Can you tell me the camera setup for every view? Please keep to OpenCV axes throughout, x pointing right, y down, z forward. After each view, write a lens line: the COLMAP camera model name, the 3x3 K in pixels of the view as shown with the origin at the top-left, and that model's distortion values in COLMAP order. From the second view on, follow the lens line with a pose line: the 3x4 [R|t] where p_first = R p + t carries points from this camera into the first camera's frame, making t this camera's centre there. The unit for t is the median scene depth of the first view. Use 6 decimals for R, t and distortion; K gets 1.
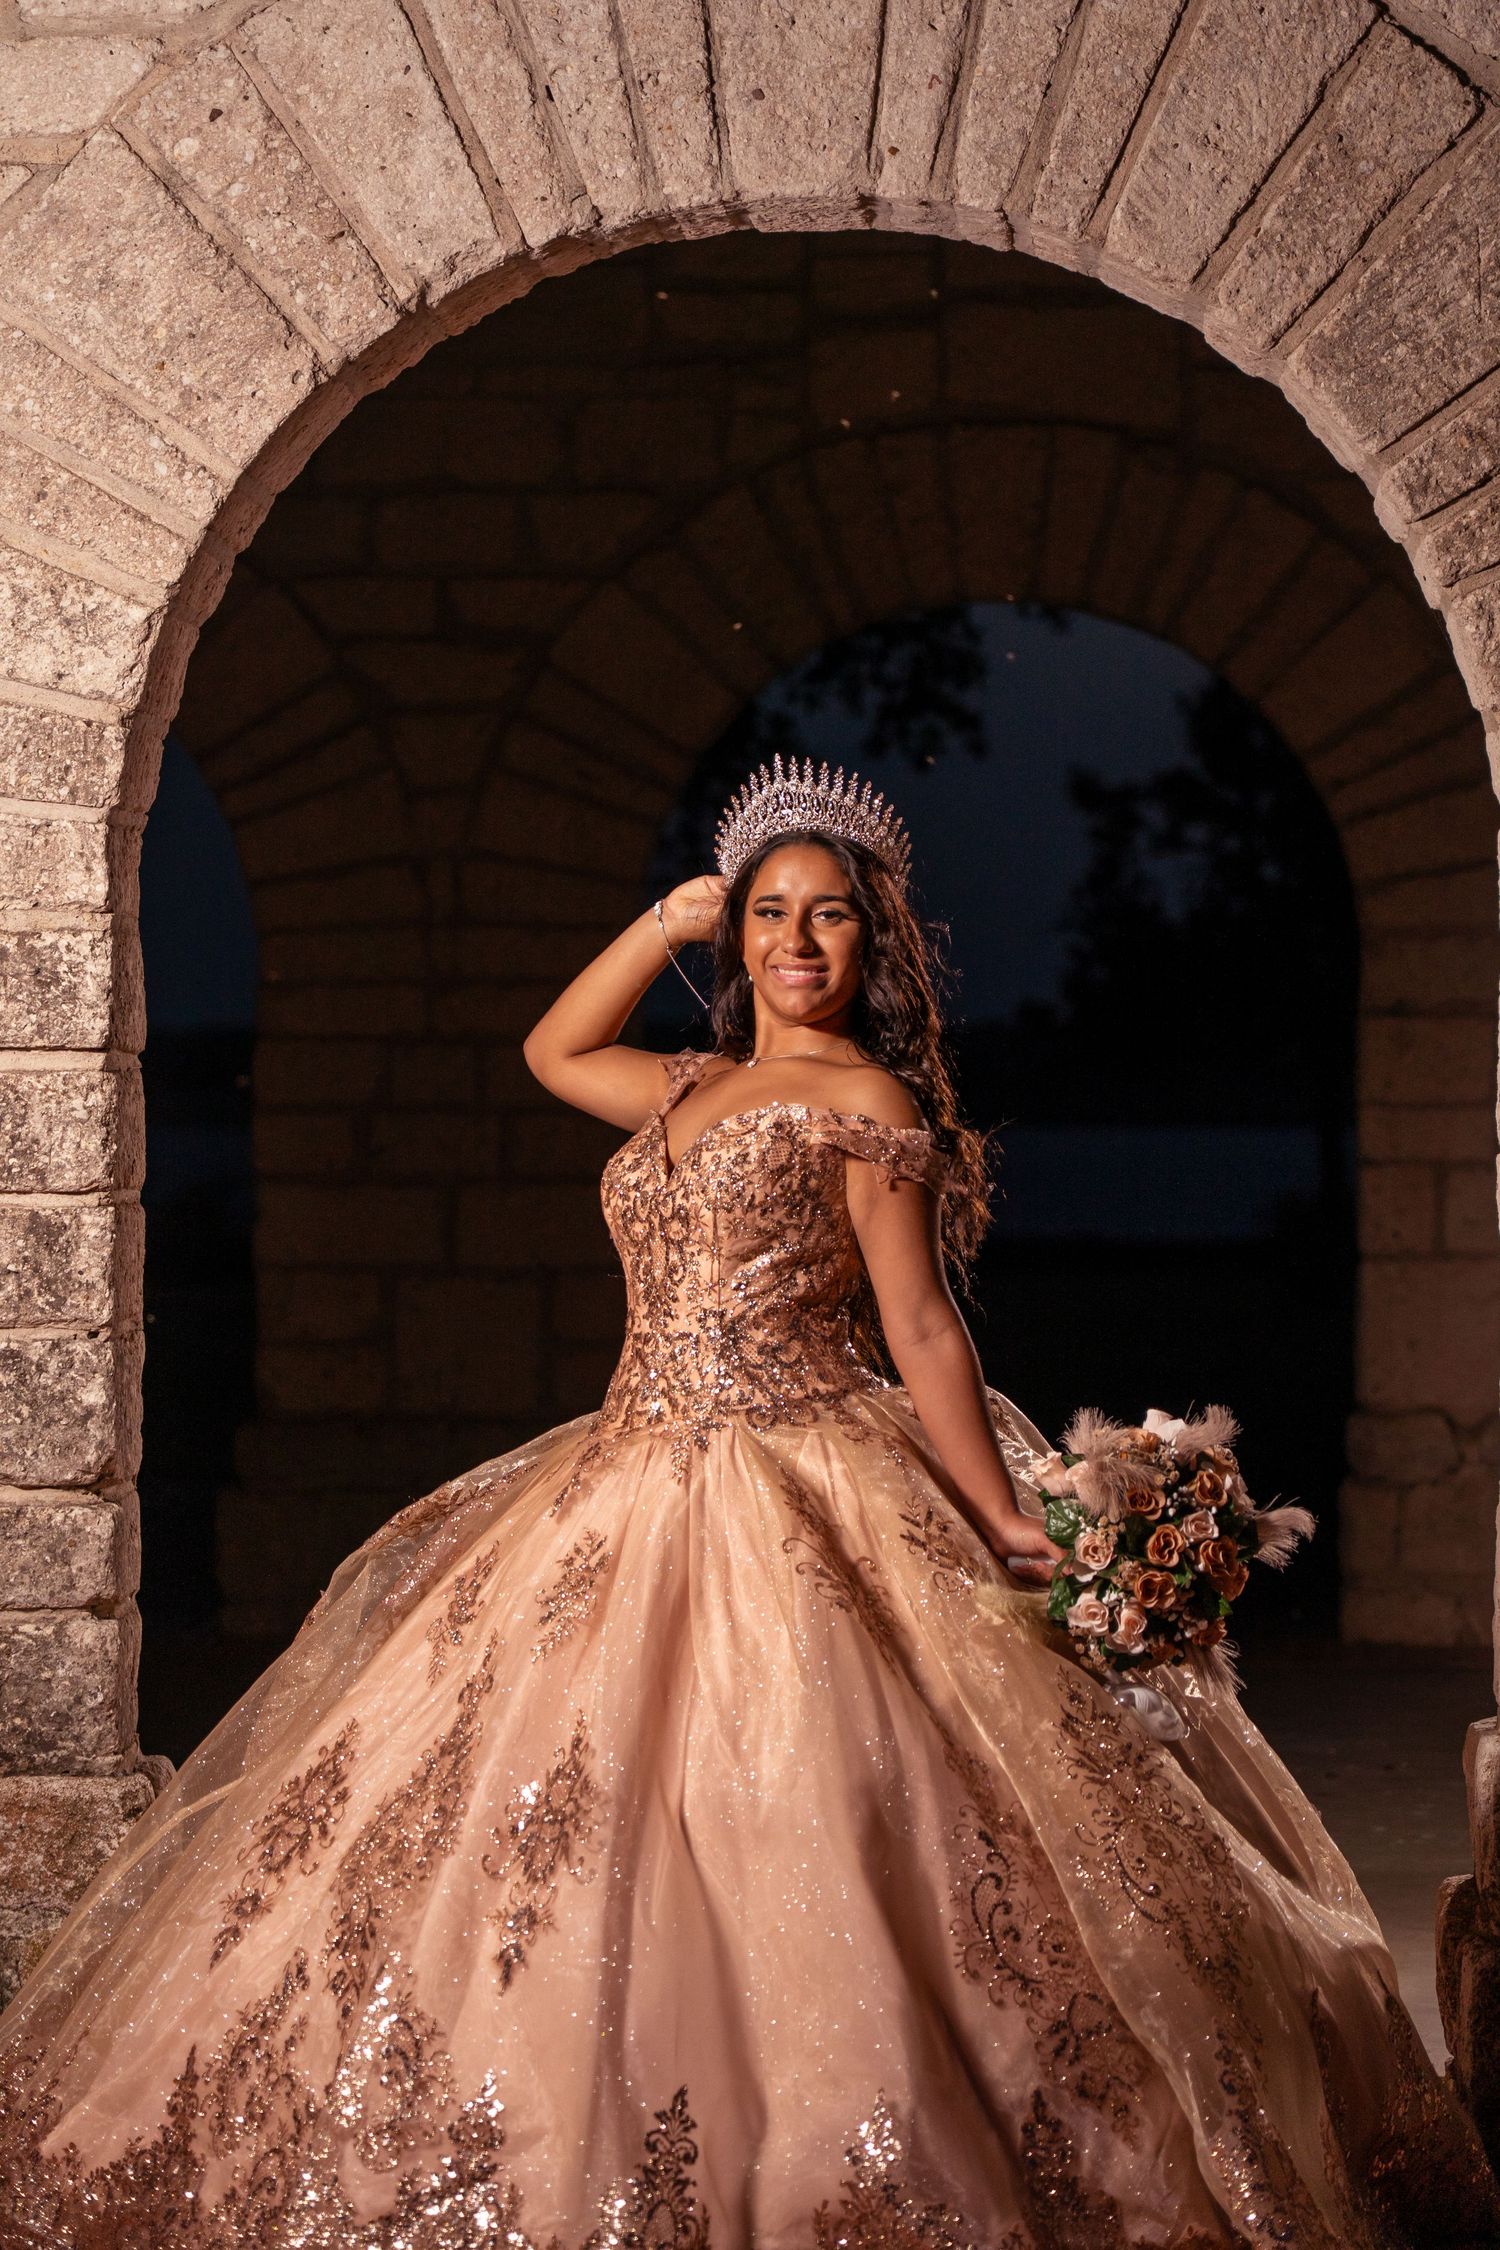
lens RADIAL K [[6531.1, 0, 750.0], [0, 6531.1, 1125.0], [0, 0, 1]] dist [-0.054049, 1.350194]
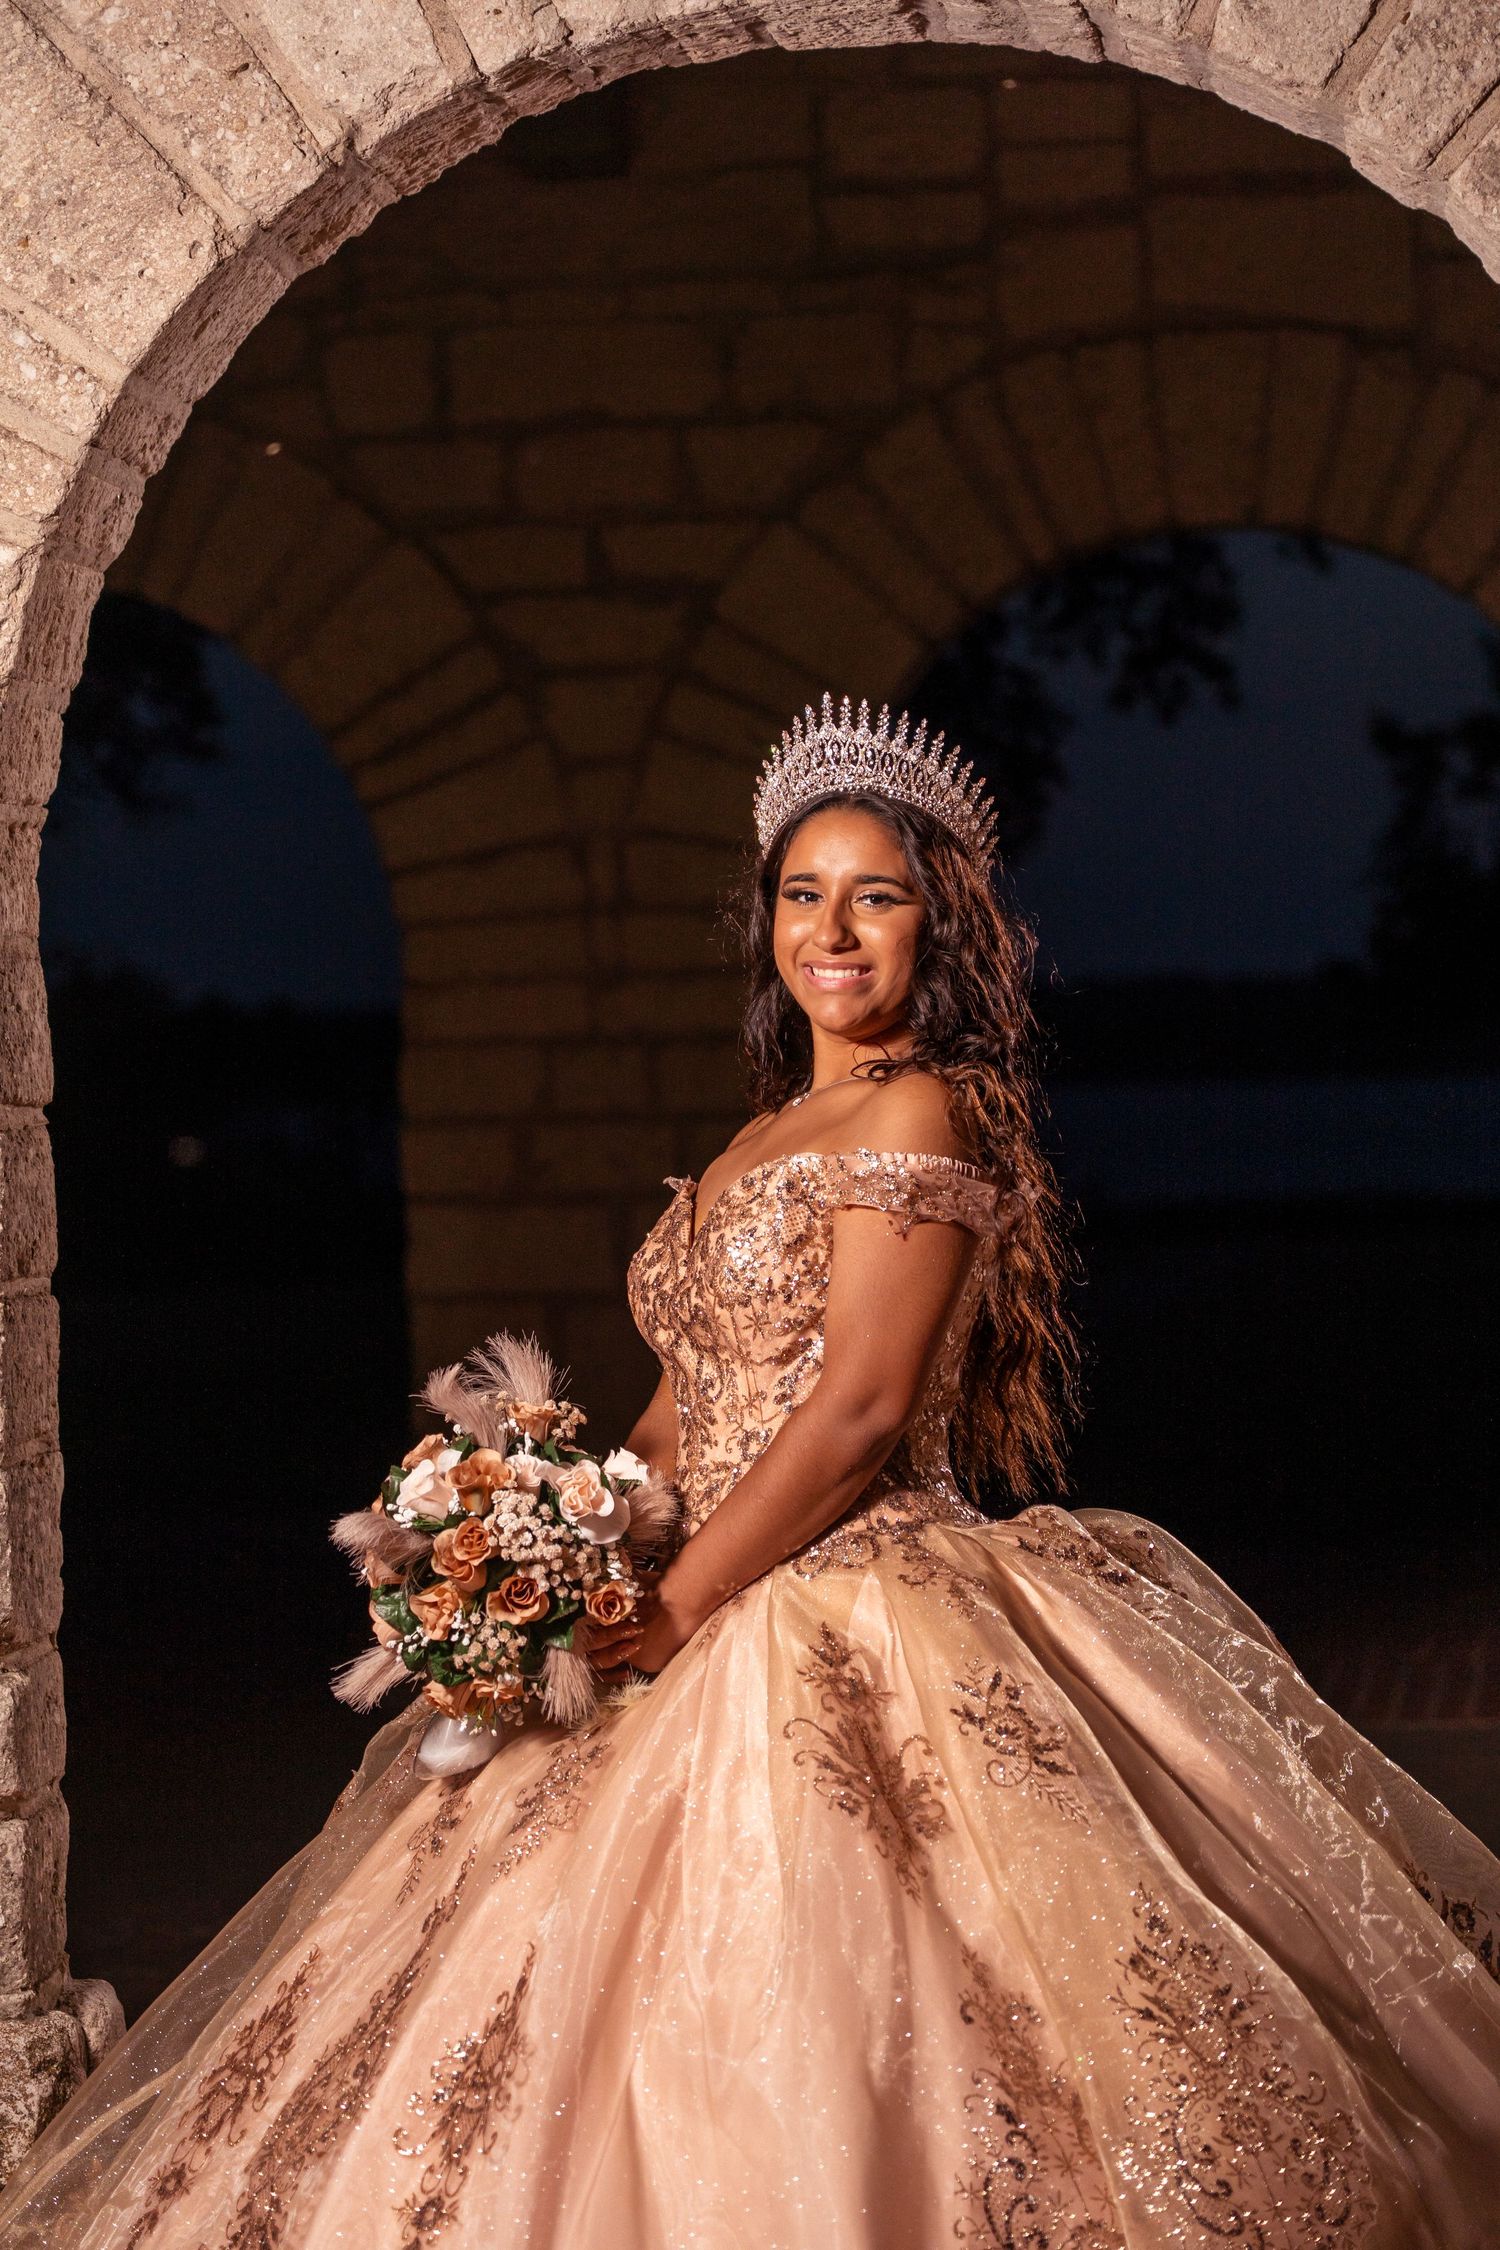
lens RADIAL K [[6531.1, 0, 750.0], [0, 6531.1, 1125.0], [0, 0, 1]] dist [-0.054049, 1.350194]
pose [[0.998232, -0.029421, -0.051648, 0.035481], [0.029706, 0.999547, 0.004768, -0.010261], [0.051485, -0.006294, 0.998654, 0.212184]]
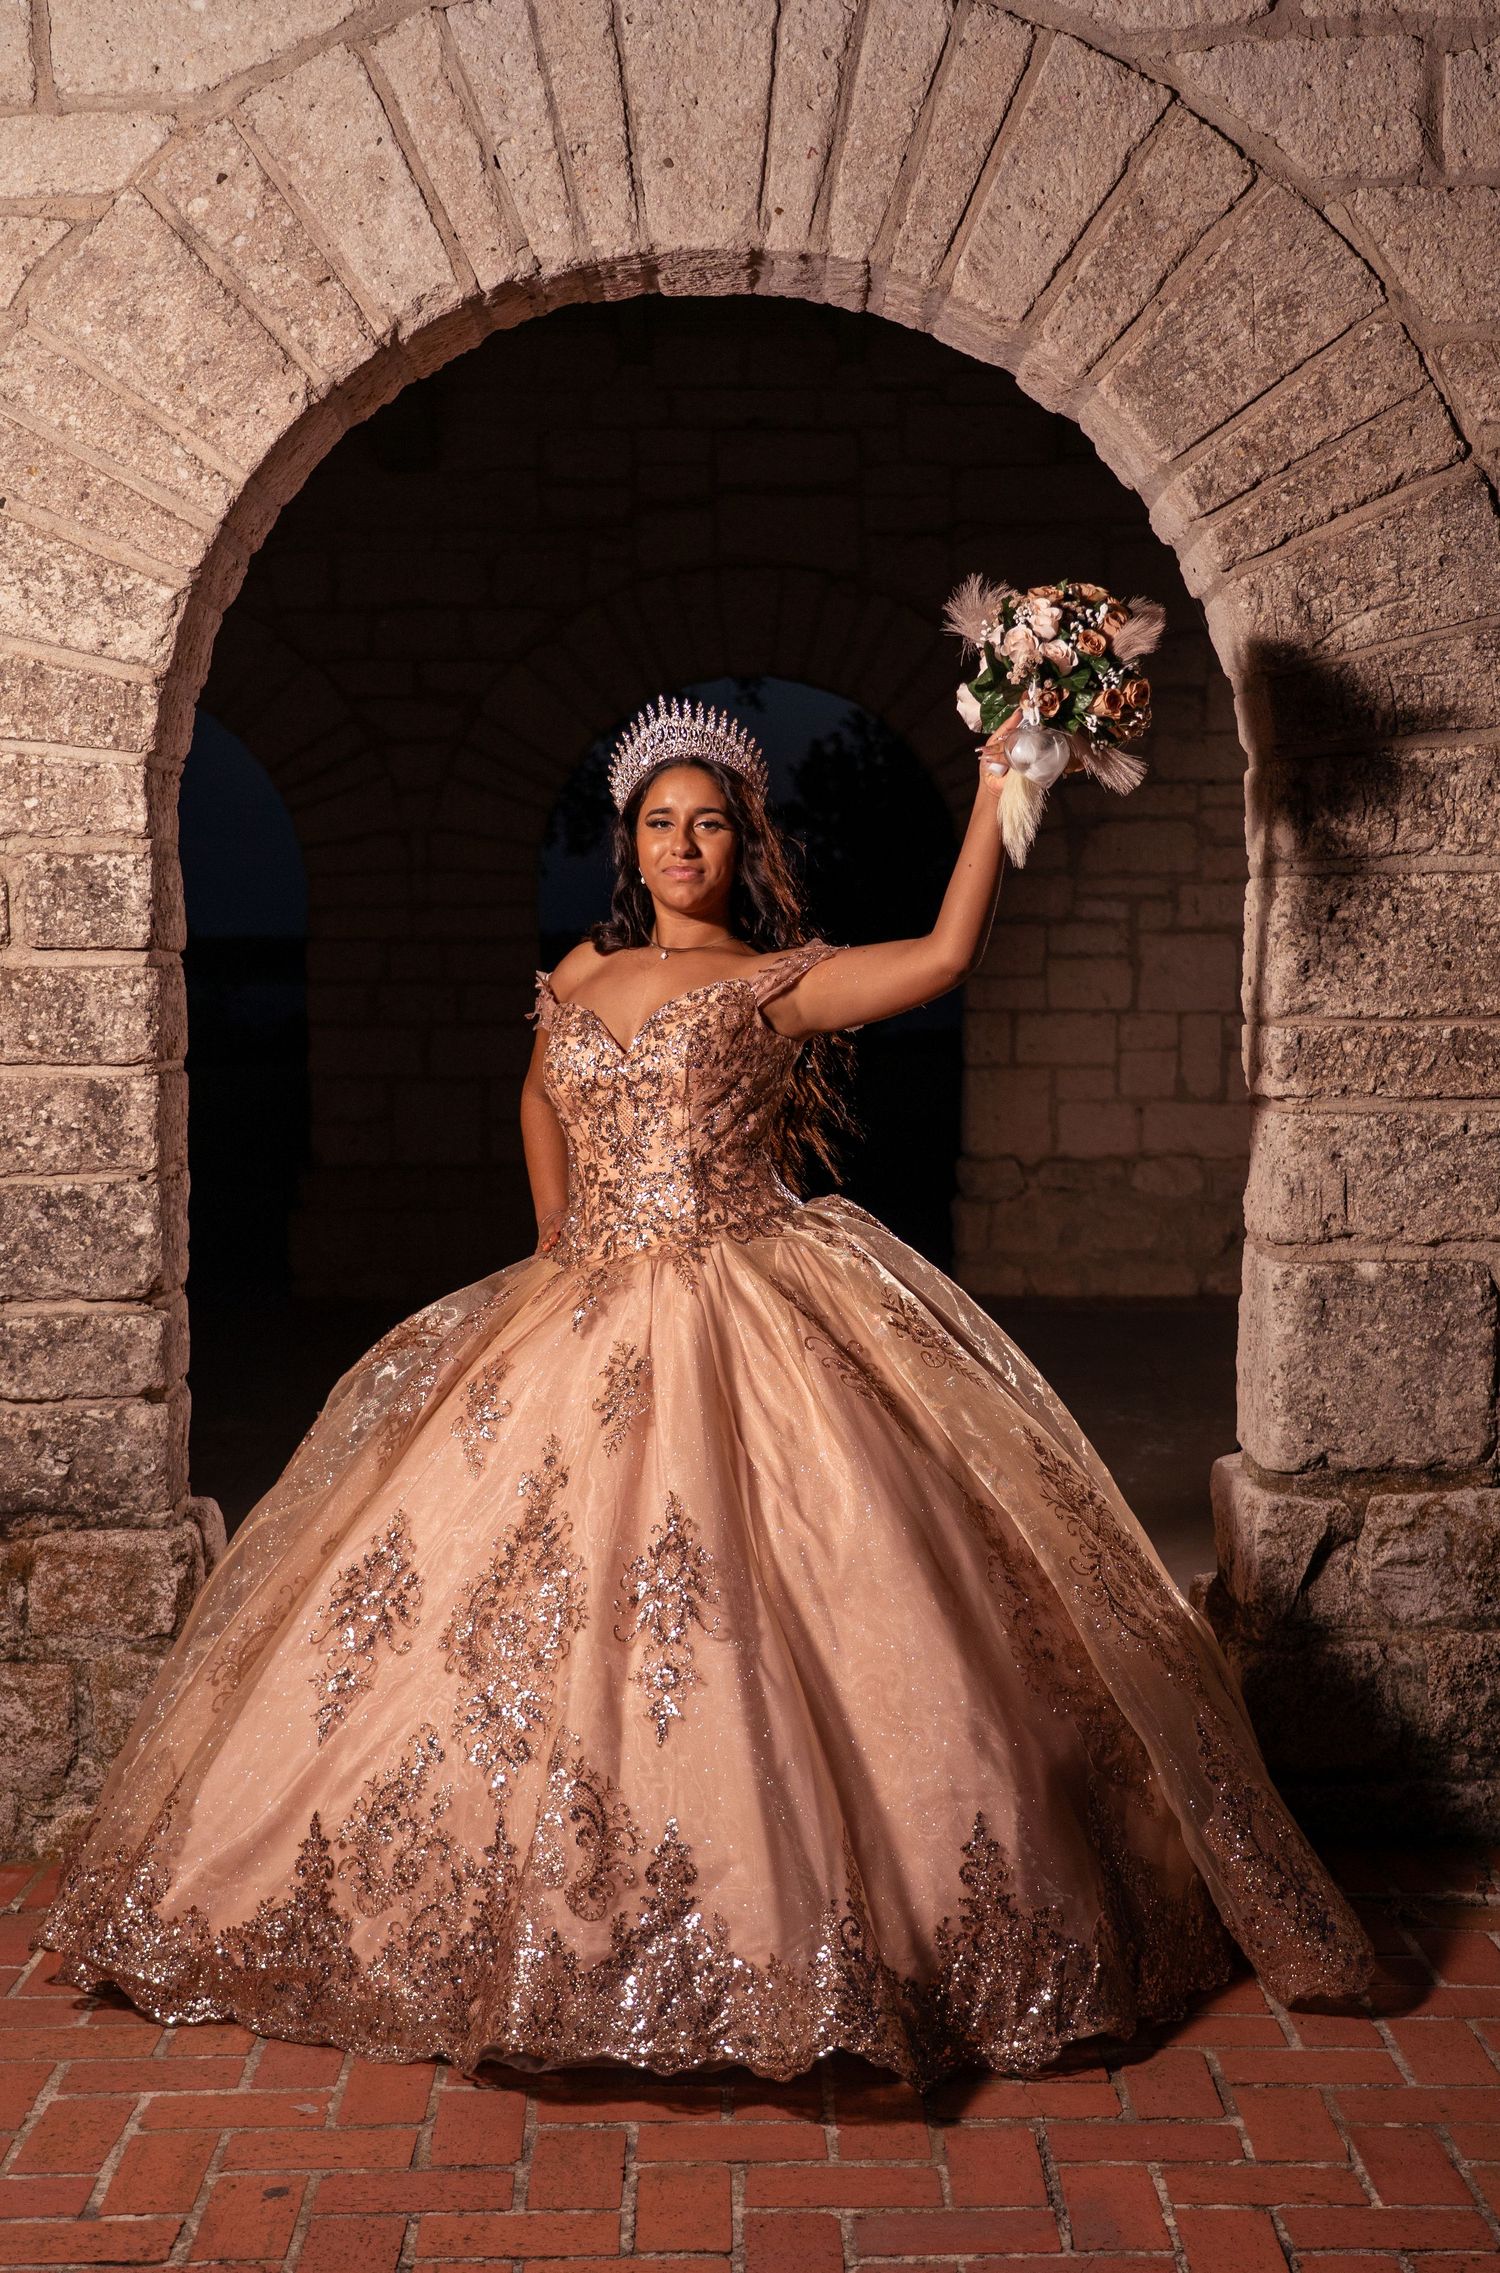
lens RADIAL K [[3068.0, 0, 755.3], [0, 3068.0, 1184.0], [0, 0, 1]] dist [0.020318, 0.068430]
pose [[0.998096, -0.010233, 0.060820, -0.019432], [0.006173, 0.997762, 0.066577, -0.005201], [-0.061365, -0.066075, 0.995926, 0.409654]]
